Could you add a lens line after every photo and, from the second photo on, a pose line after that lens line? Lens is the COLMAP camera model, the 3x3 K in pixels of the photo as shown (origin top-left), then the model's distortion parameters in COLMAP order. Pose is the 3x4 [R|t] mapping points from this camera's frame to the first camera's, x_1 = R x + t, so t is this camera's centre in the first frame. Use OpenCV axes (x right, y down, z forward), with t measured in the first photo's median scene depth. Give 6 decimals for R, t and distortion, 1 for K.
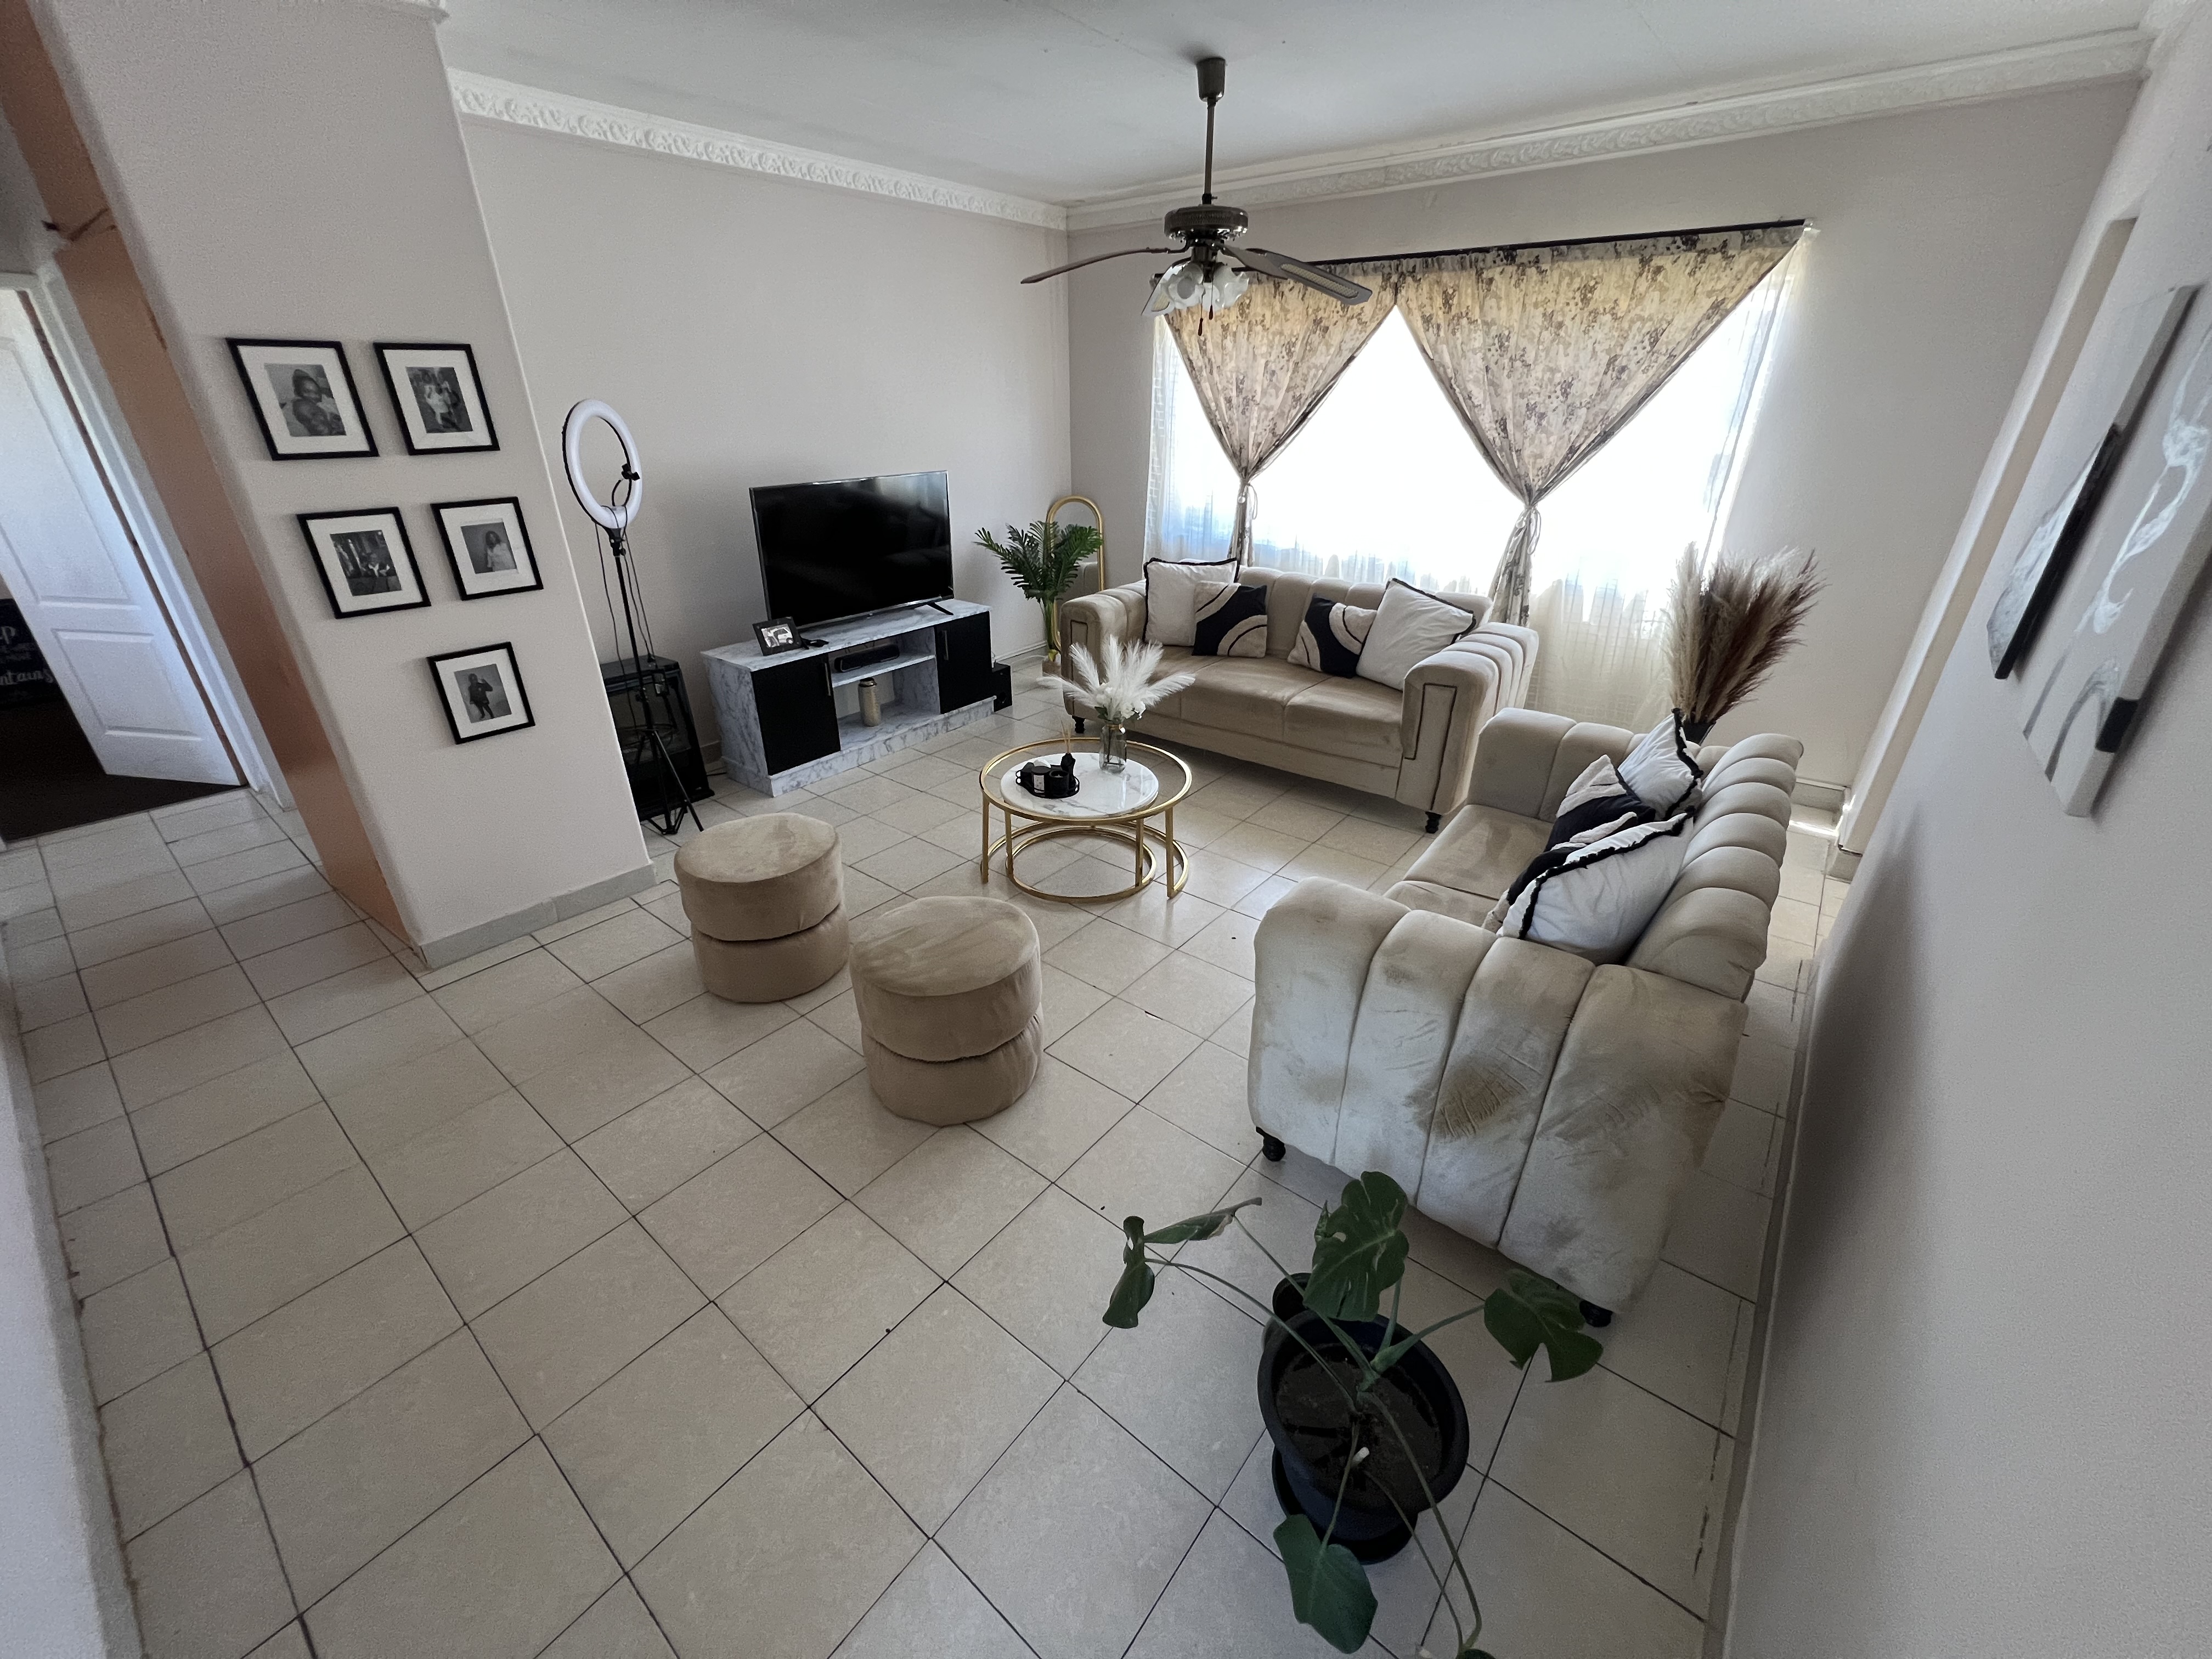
lens RADIAL K [[890.1, 0, 1099.3], [0, 890.1, 828.2], [0, 0, 1]] dist [-0.001637, 0.000053]
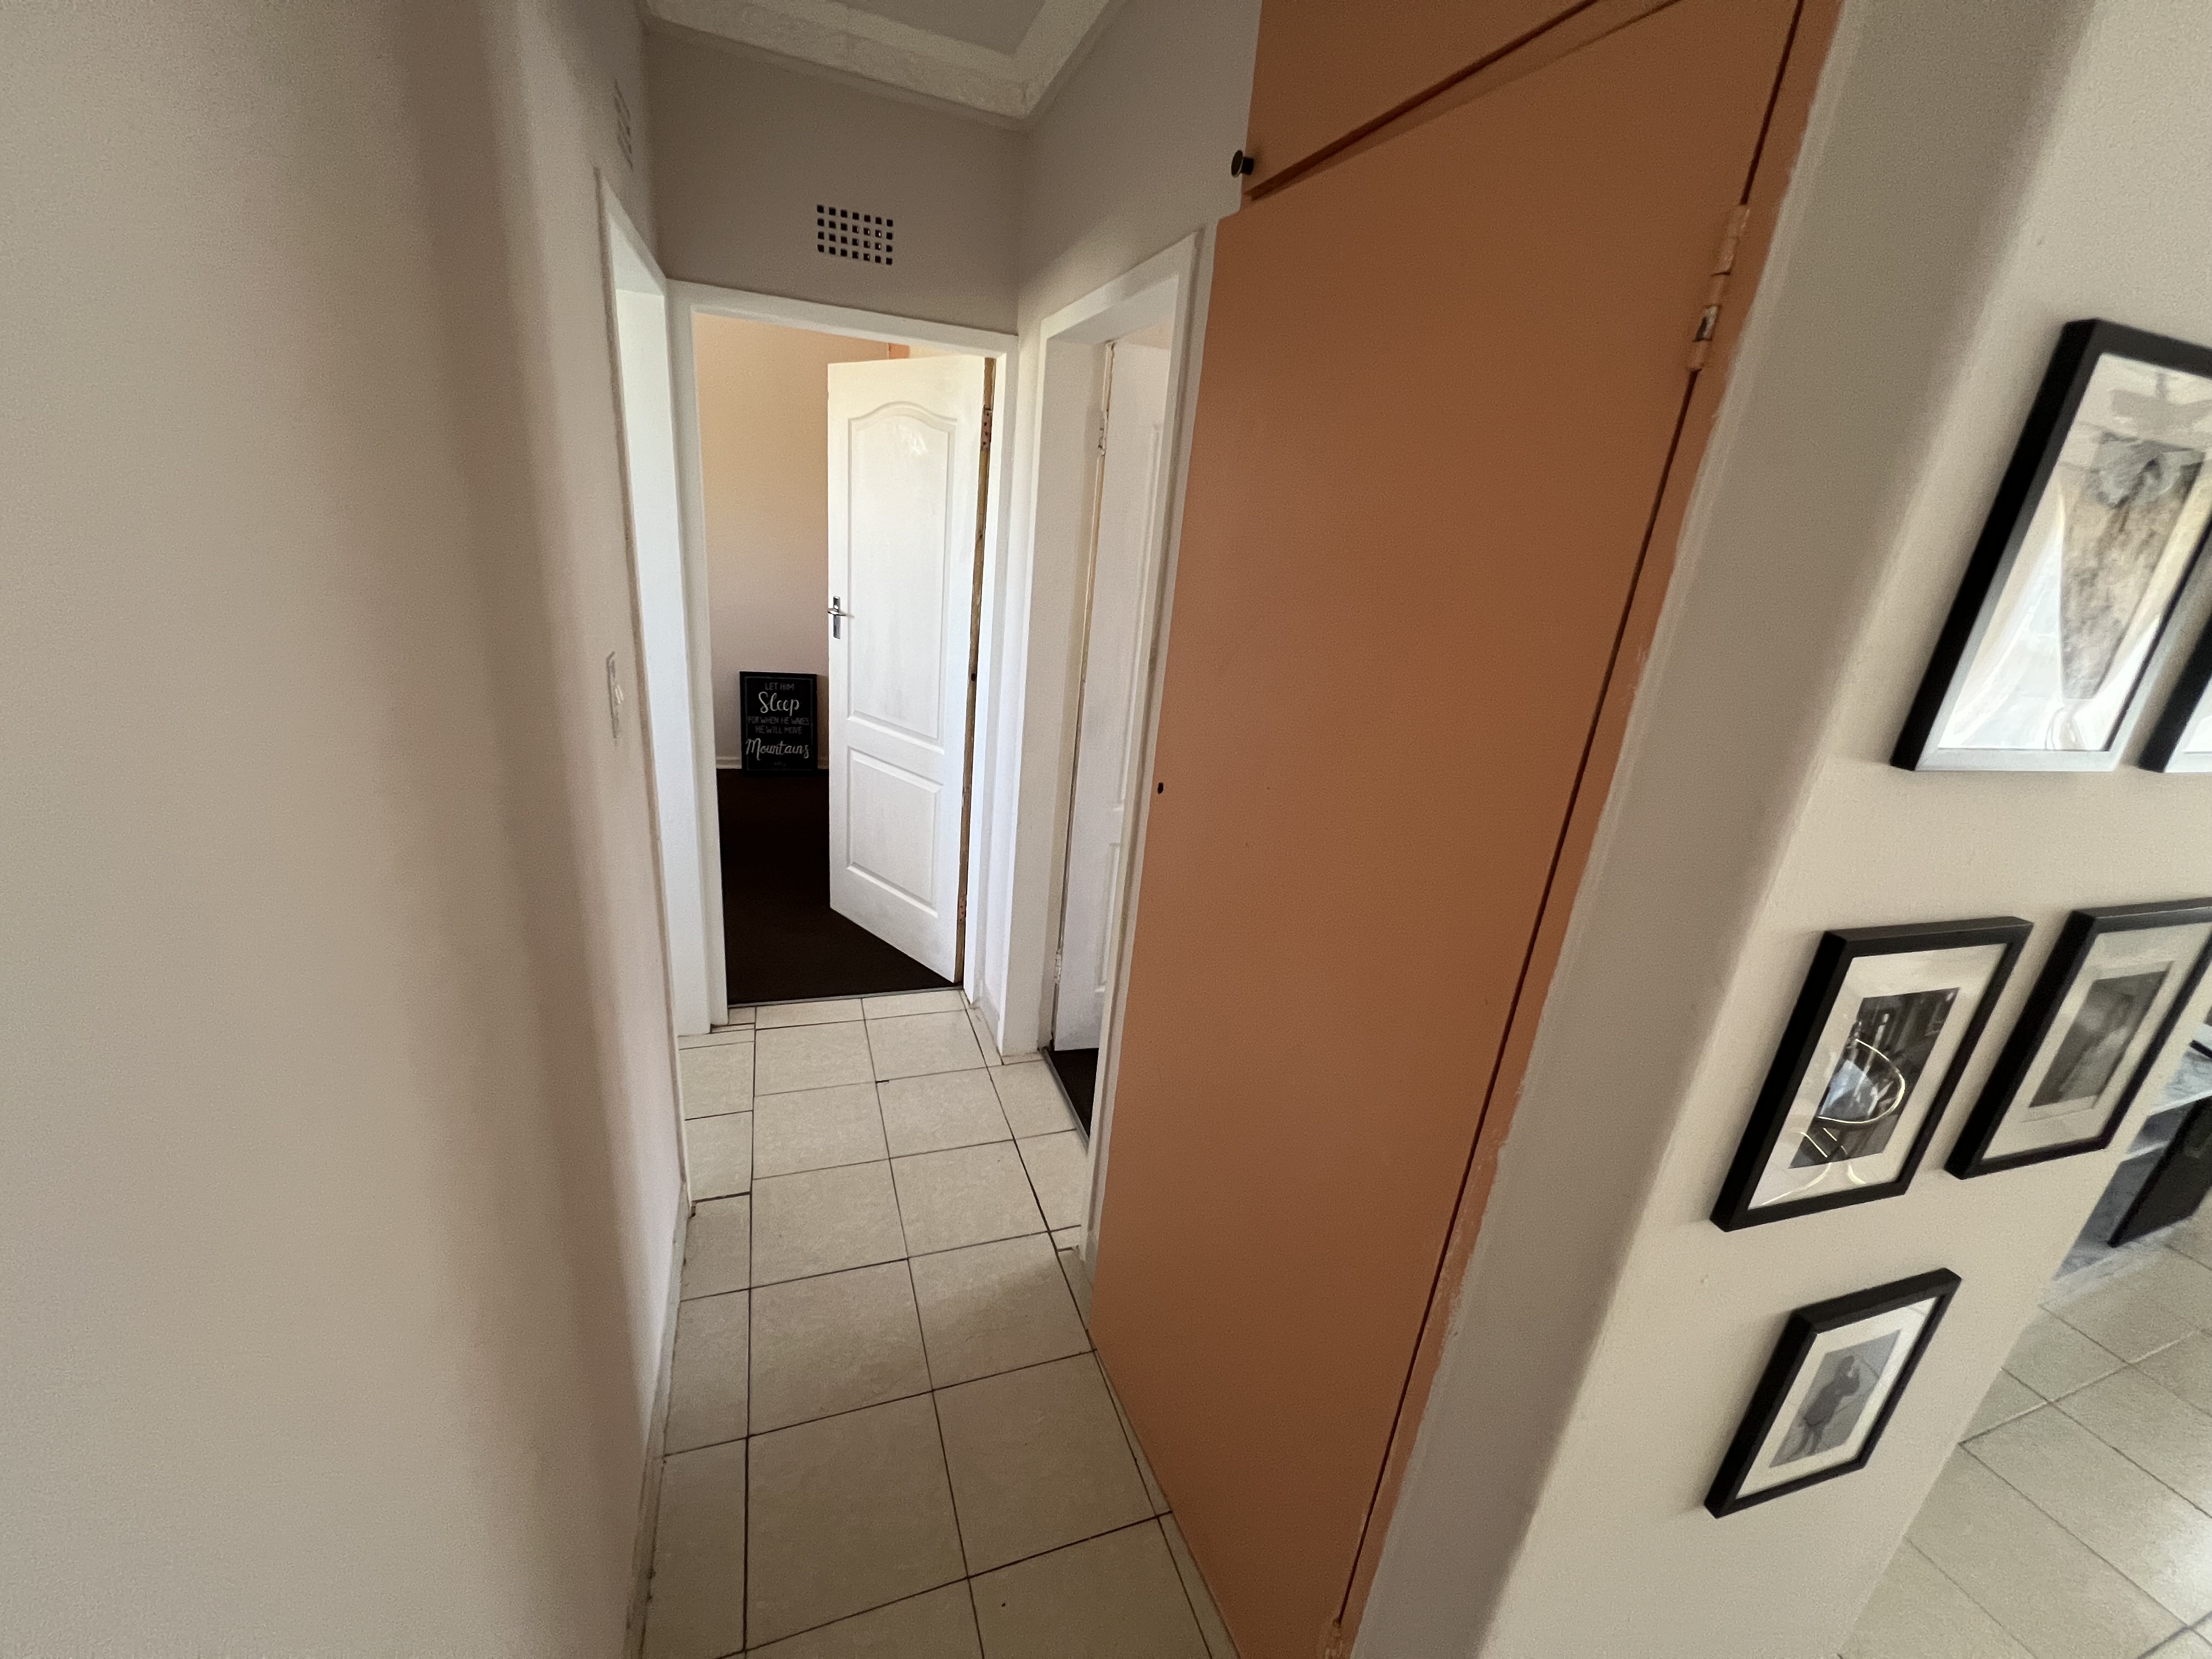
lens RADIAL K [[890.1, 0, 1099.3], [0, 890.1, 828.2], [0, 0, 1]] dist [-0.001637, 0.000053]
pose [[0.850944, 0.248828, -0.462578, -0.568948], [-0.312310, 0.947775, -0.064692, -0.170186], [0.422323, 0.199518, 0.884215, 0.372541]]
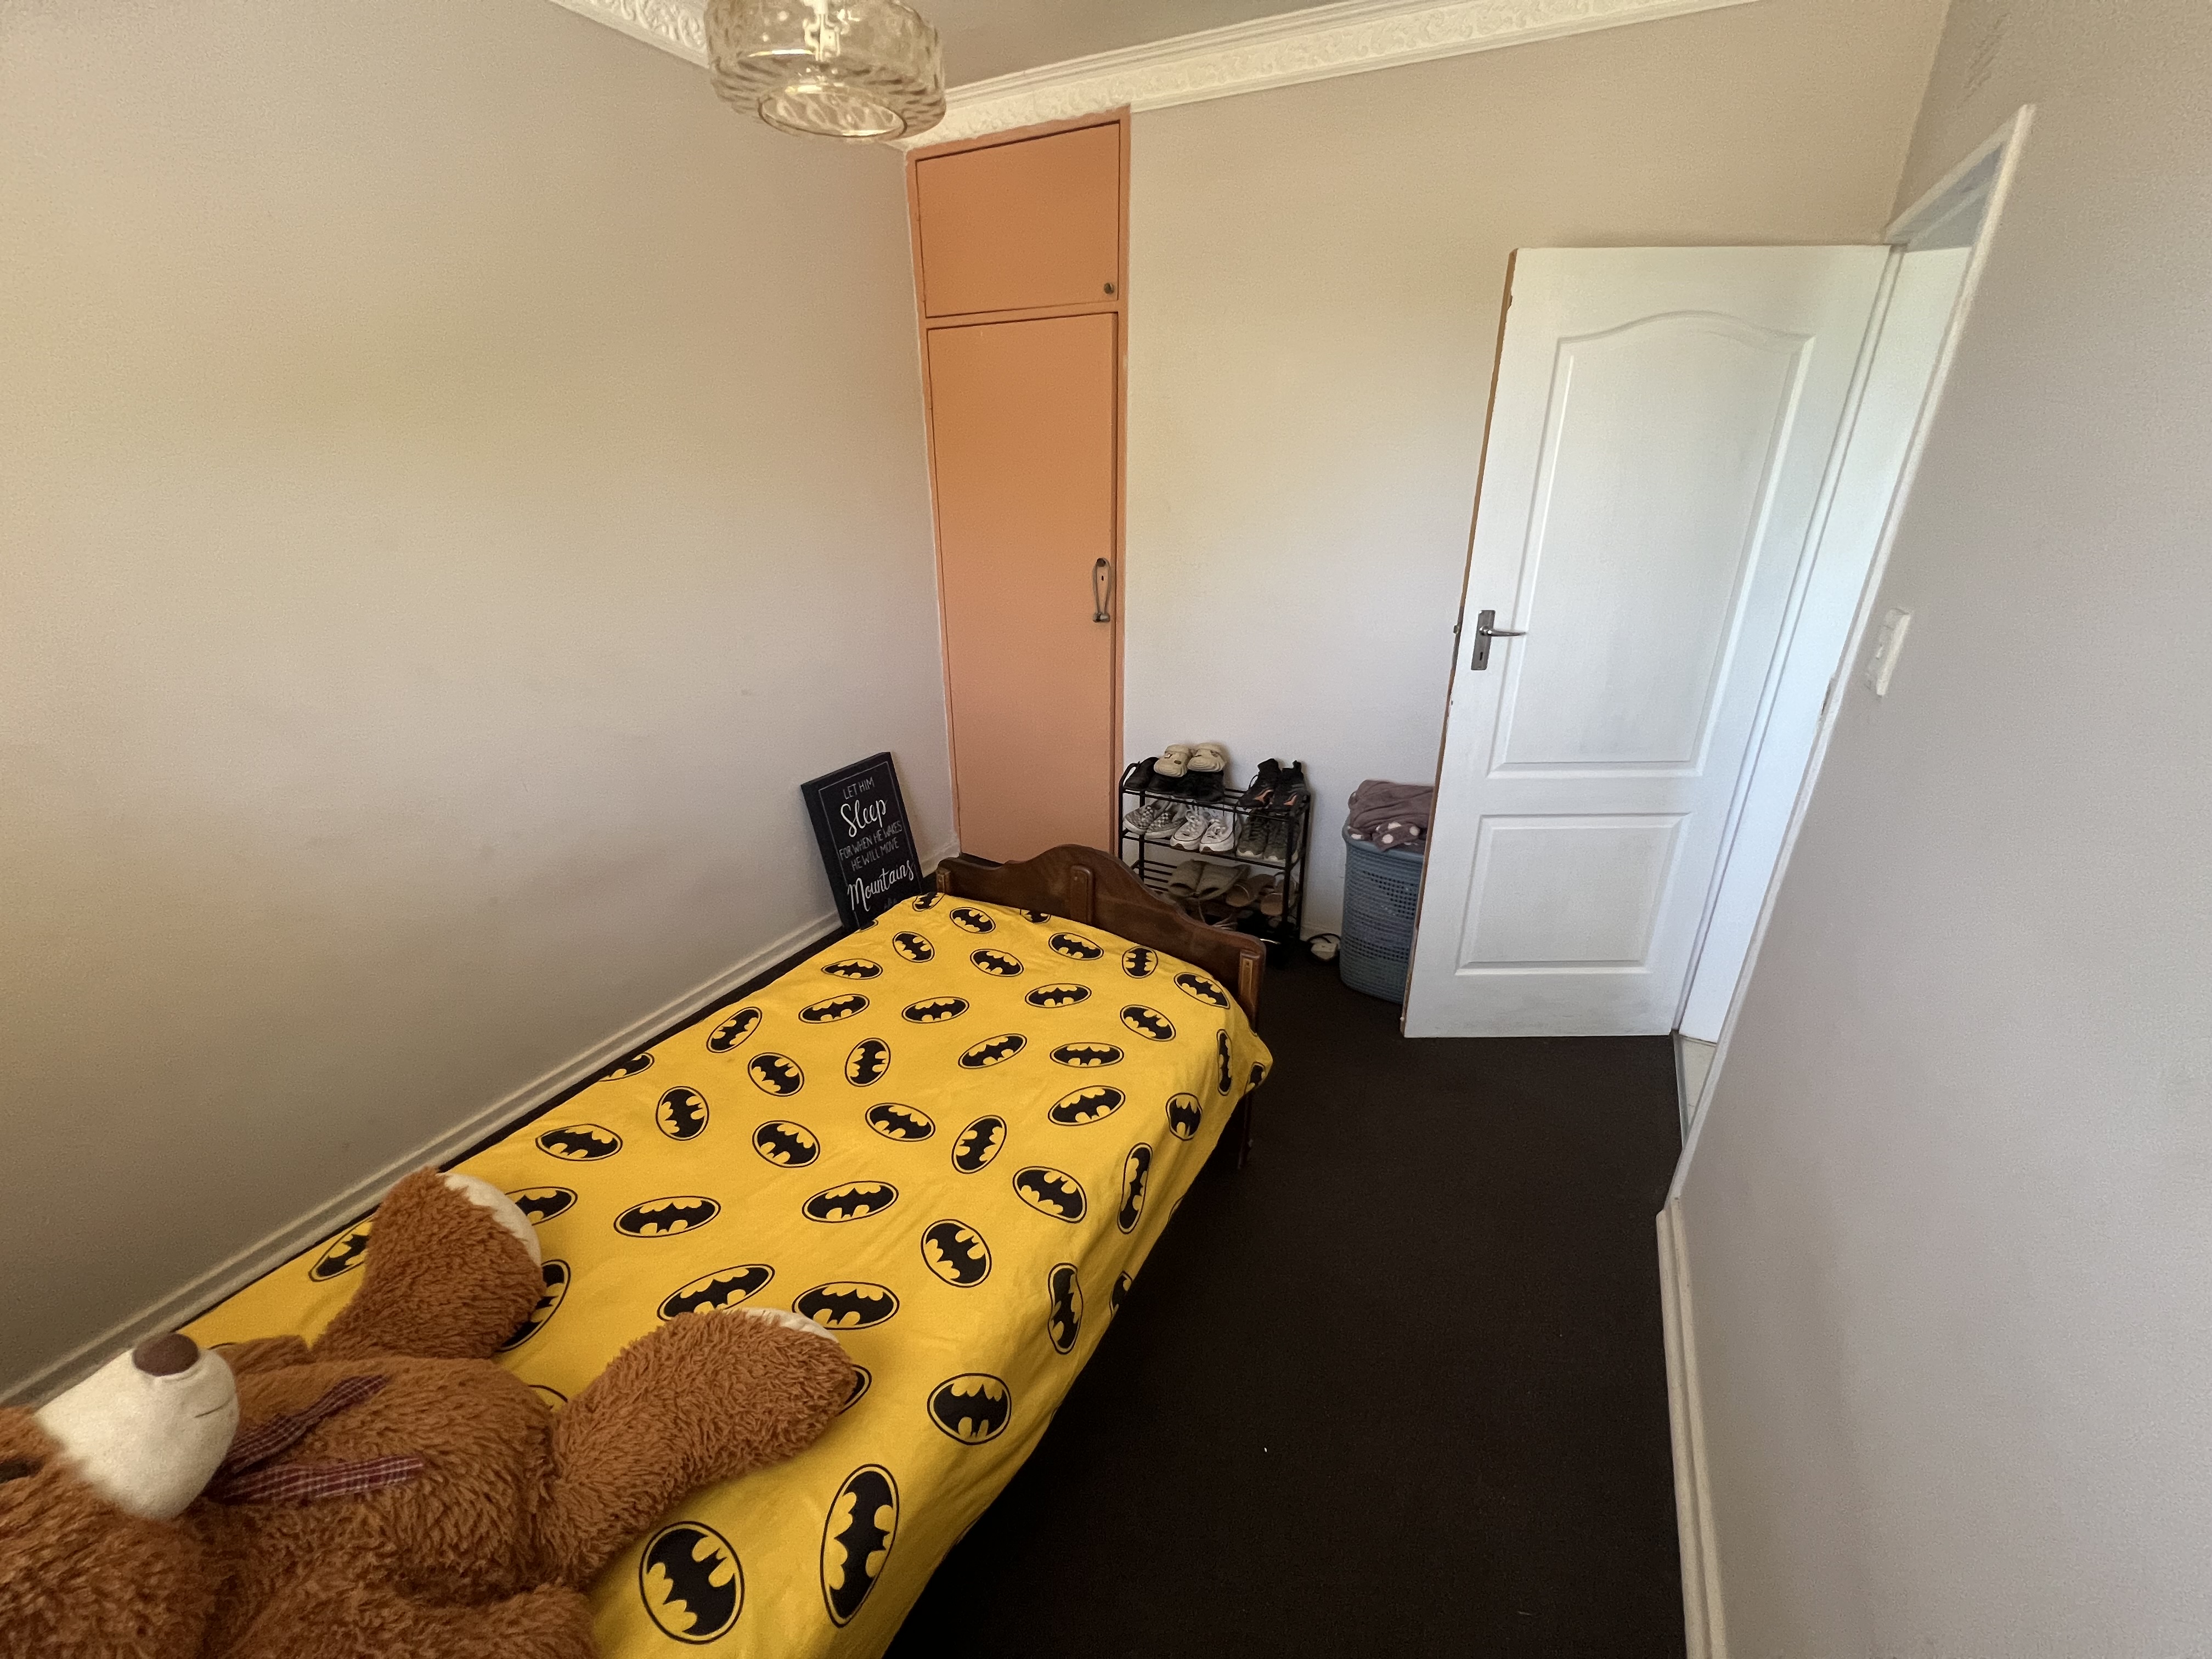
lens RADIAL K [[890.1, 0, 1099.3], [0, 890.1, 828.2], [0, 0, 1]] dist [-0.001637, 0.000053]
pose [[0.980142, -0.073084, 0.184340, -1.540593], [0.085517, 0.994503, -0.060412, -0.200706], [-0.178912, 0.074977, 0.981004, 0.458207]]
